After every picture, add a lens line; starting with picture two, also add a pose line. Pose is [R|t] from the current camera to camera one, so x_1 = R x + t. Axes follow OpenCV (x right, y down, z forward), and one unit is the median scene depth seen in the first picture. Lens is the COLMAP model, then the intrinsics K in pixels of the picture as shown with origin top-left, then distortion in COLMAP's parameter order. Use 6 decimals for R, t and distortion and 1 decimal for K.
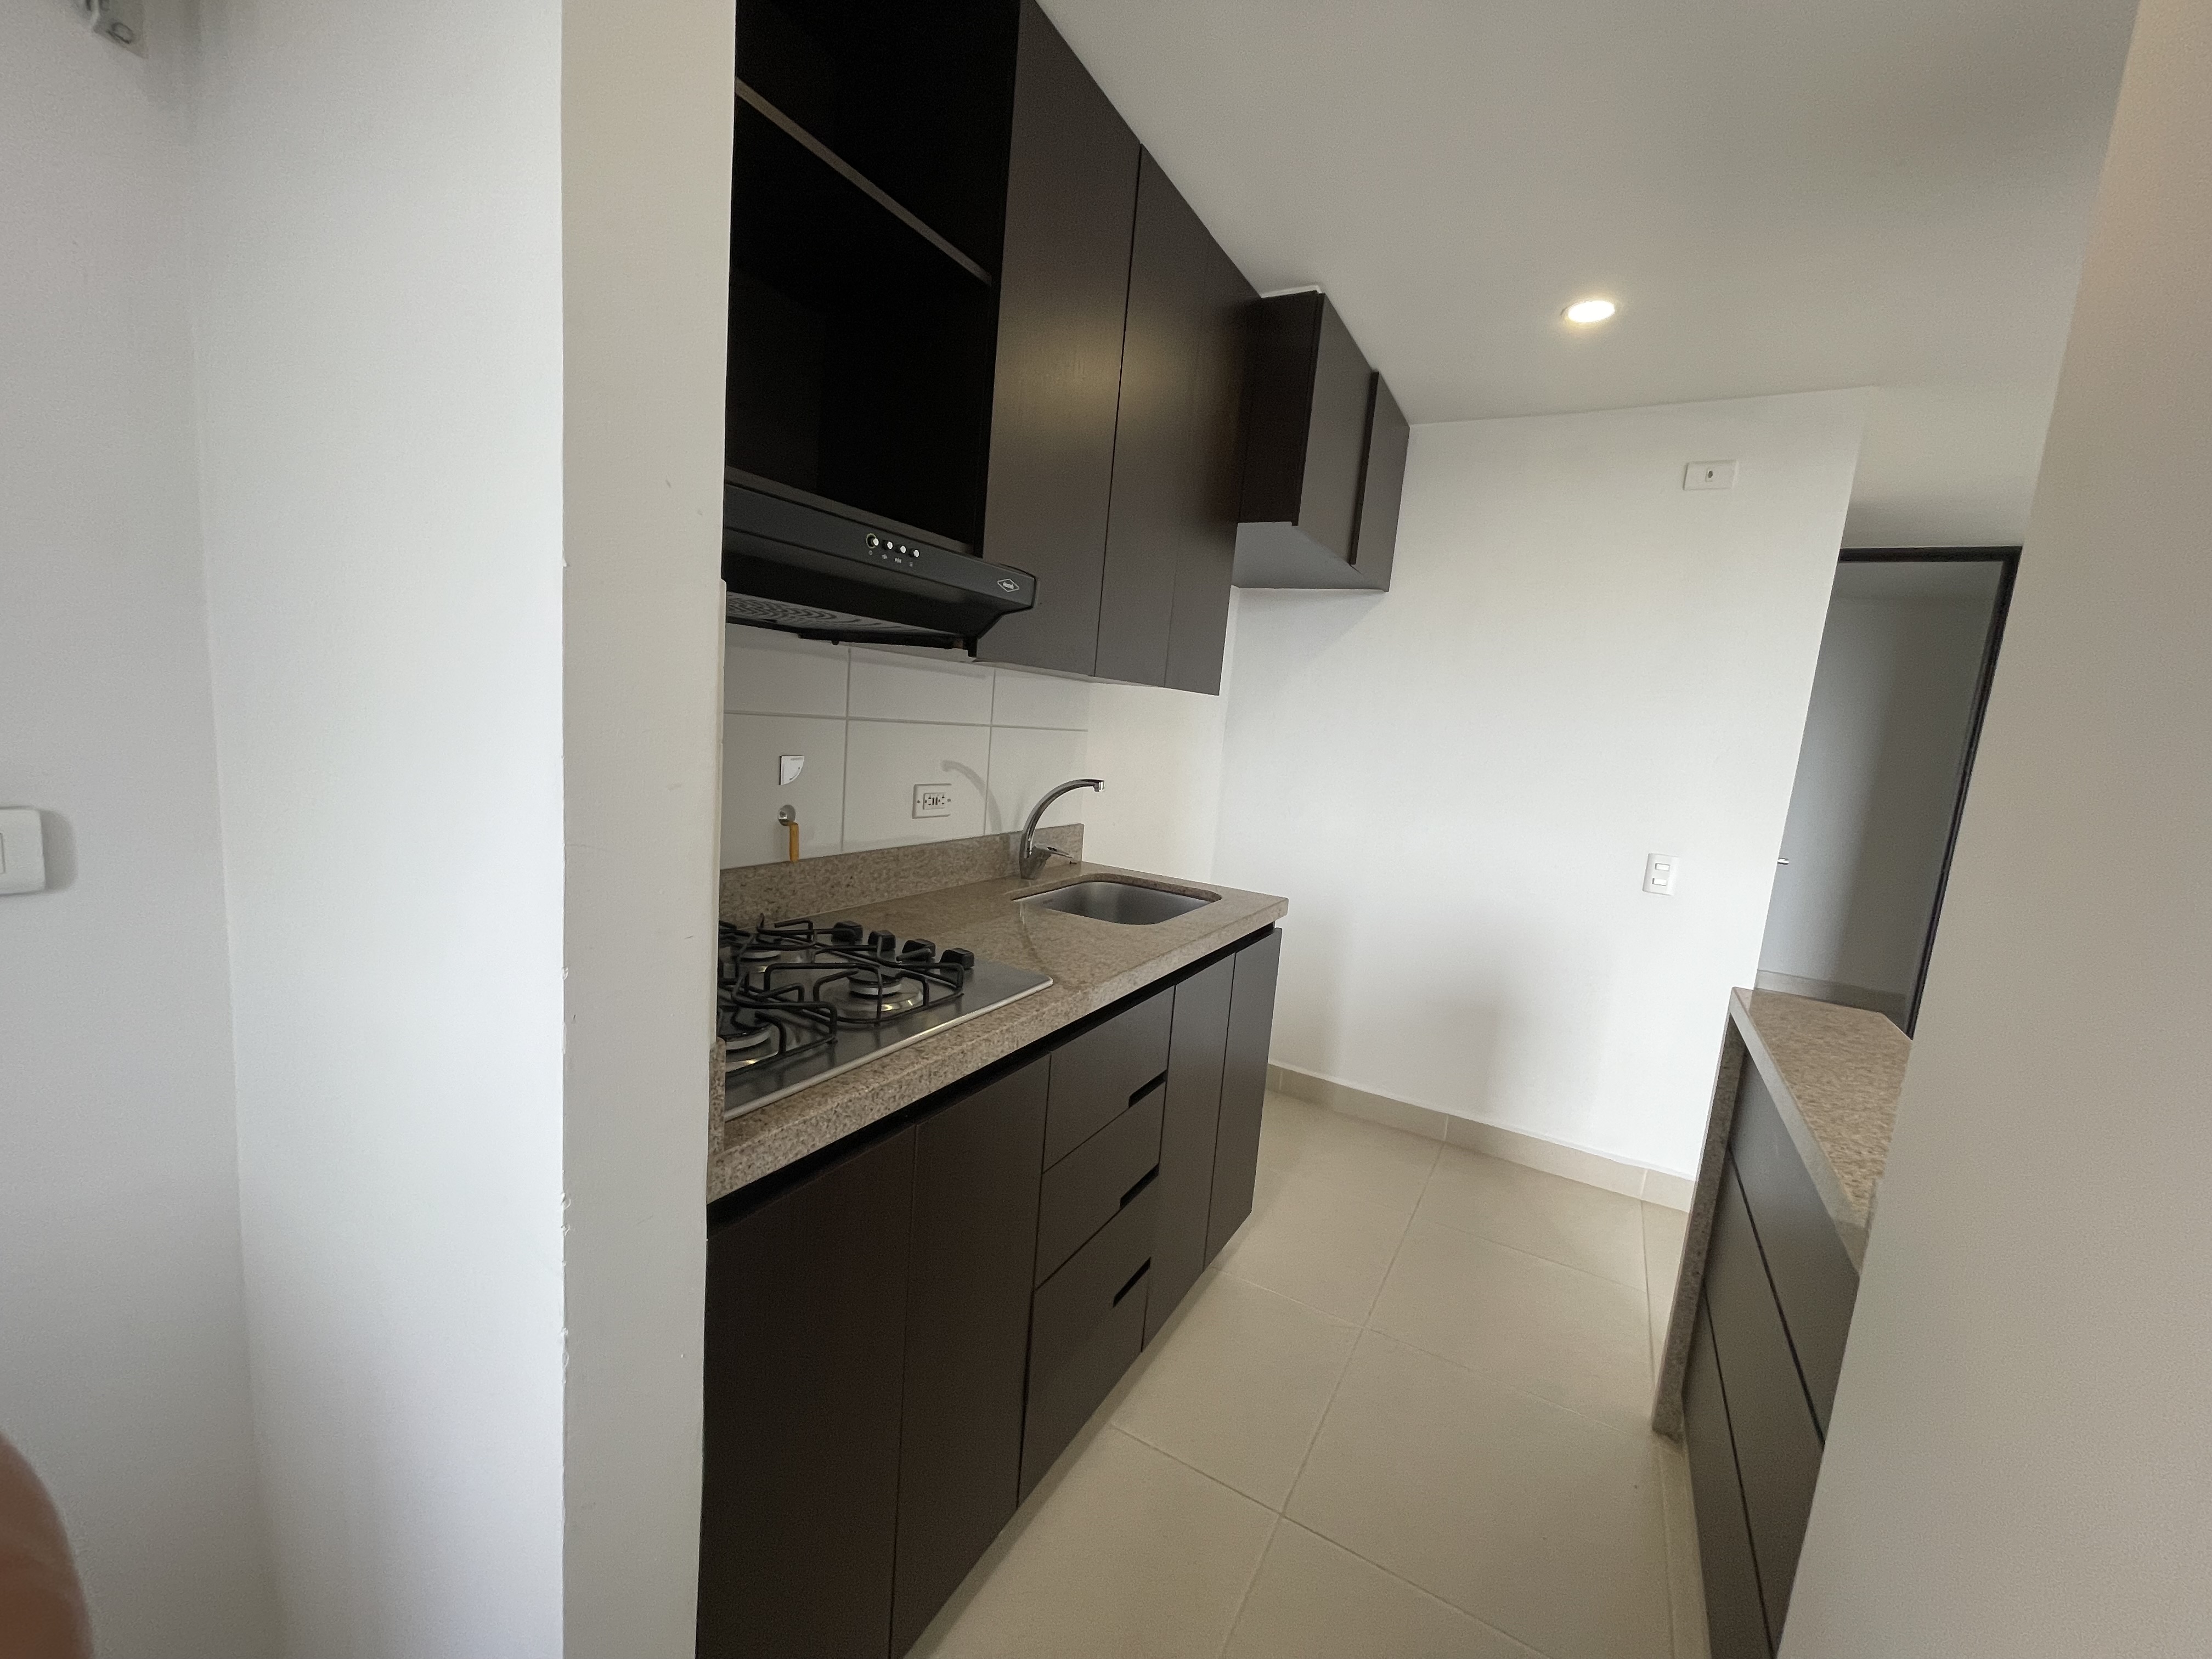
lens RADIAL K [[889.4, 0, 1097.4], [0, 889.4, 839.2], [0, 0, 1]] dist [0.000997, -0.000906]
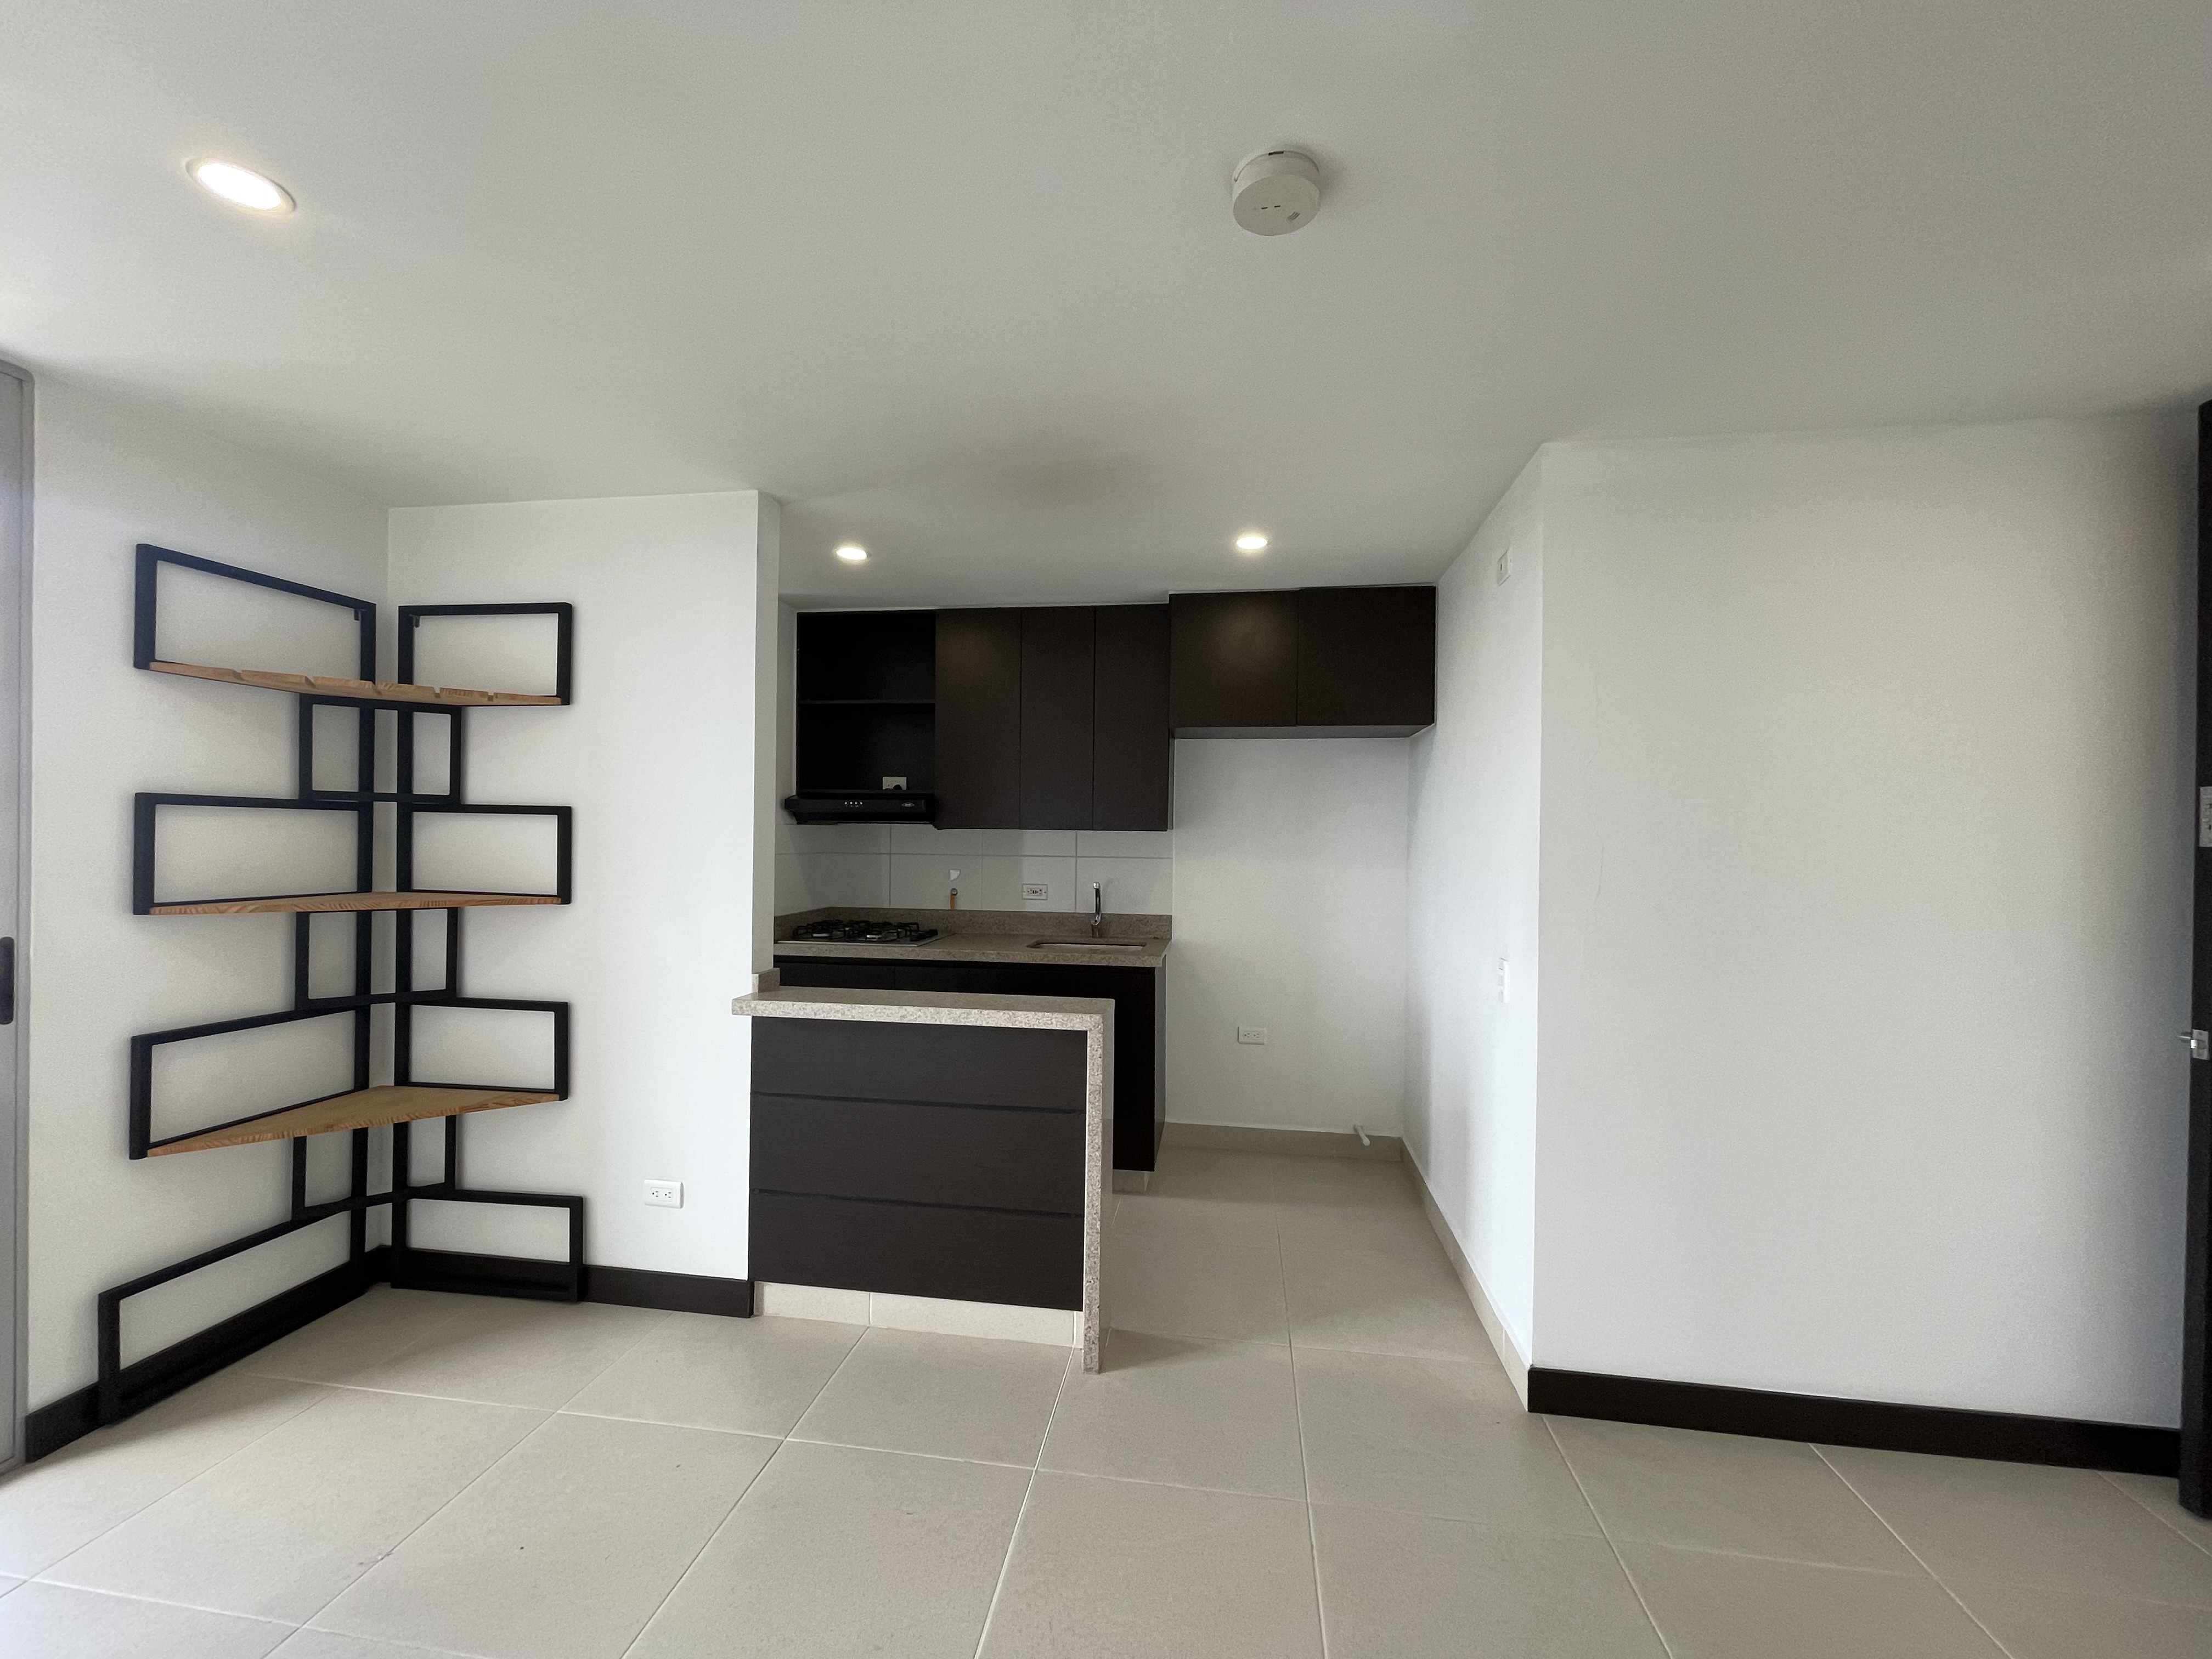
lens RADIAL K [[889.4, 0, 1096.9], [0, 889.4, 840.3], [0, 0, 1]] dist [0.000997, -0.000906]
pose [[0.368573, -0.072355, -0.926779, 2.324533], [-0.115126, 0.985738, -0.122743, 0.099204], [0.922442, 0.151936, 0.354986, 0.433078]]
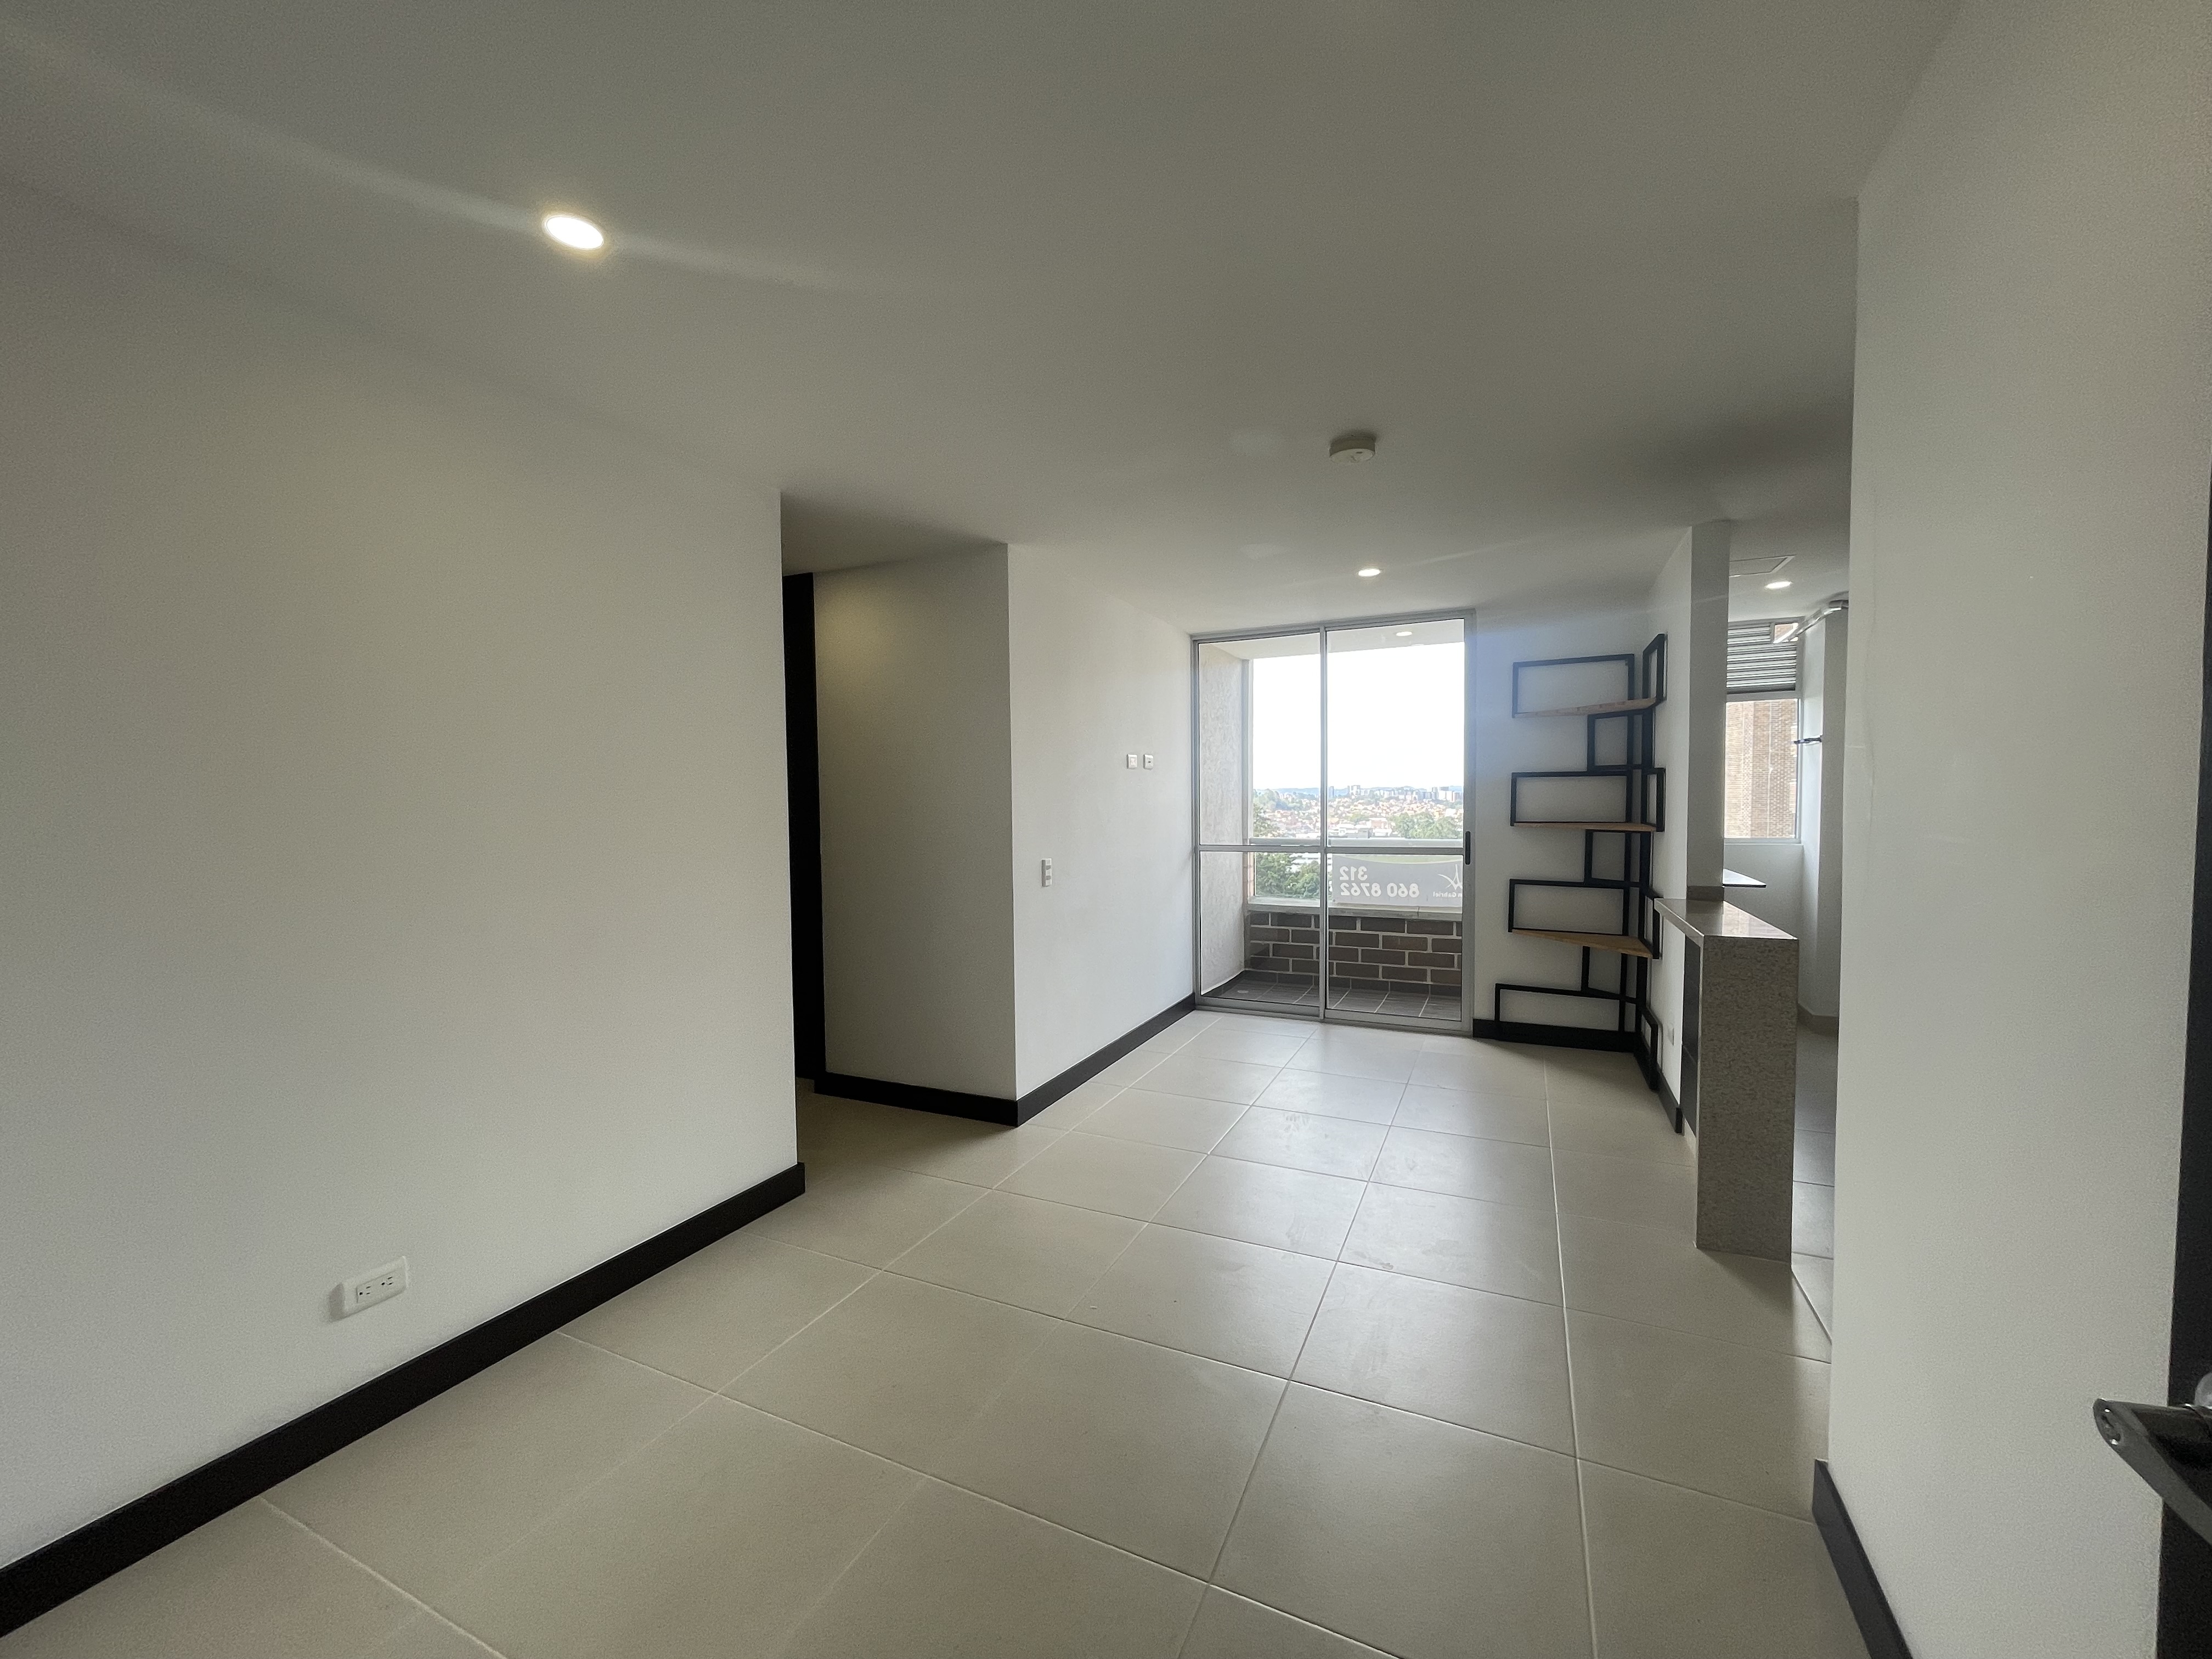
lens RADIAL K [[889.4, 0, 1105.7], [0, 889.4, 838.5], [0, 0, 1]] dist [0.000997, -0.000906]
pose [[-0.993524, -0.067290, -0.091558, 2.205337], [-0.082703, 0.980803, 0.176595, -0.179358], [0.077917, 0.183024, -0.980016, 2.557836]]
